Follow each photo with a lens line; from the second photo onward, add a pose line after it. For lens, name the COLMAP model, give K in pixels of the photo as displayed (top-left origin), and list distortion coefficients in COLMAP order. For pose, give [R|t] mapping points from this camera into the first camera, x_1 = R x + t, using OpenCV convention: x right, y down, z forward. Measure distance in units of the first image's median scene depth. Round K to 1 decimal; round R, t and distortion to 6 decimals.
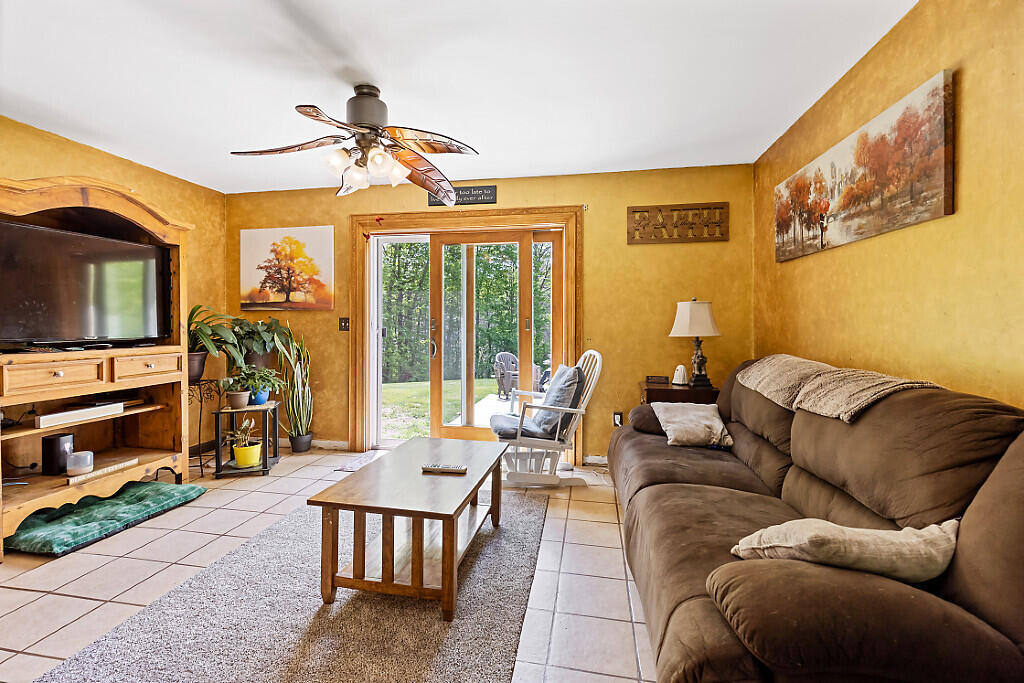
lens RADIAL K [[464.3, 0, 508.5], [0, 464.3, 337.7], [0, 0, 1]] dist [0.000652, 0.000299]
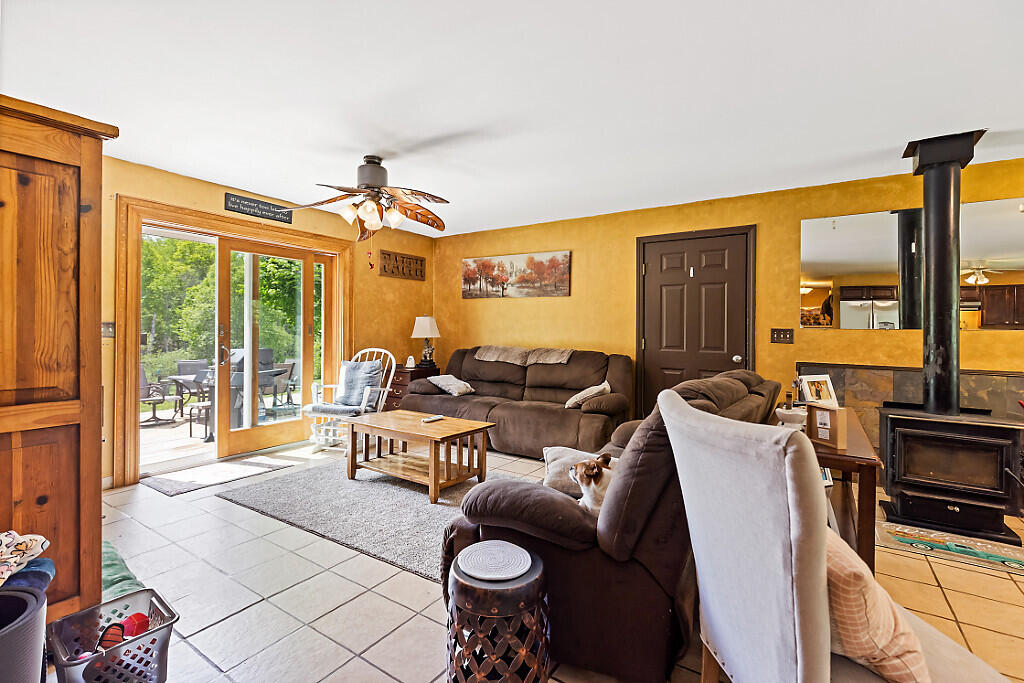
lens RADIAL K [[466.6, 0, 506.2], [0, 466.6, 322.2], [0, 0, 1]] dist [0.006183, -0.000555]
pose [[0.375703, 0.014691, 0.926624, -1.273071], [0.023746, 0.999393, -0.025473, -0.010344], [-0.926436, 0.031574, 0.375126, 0.126781]]
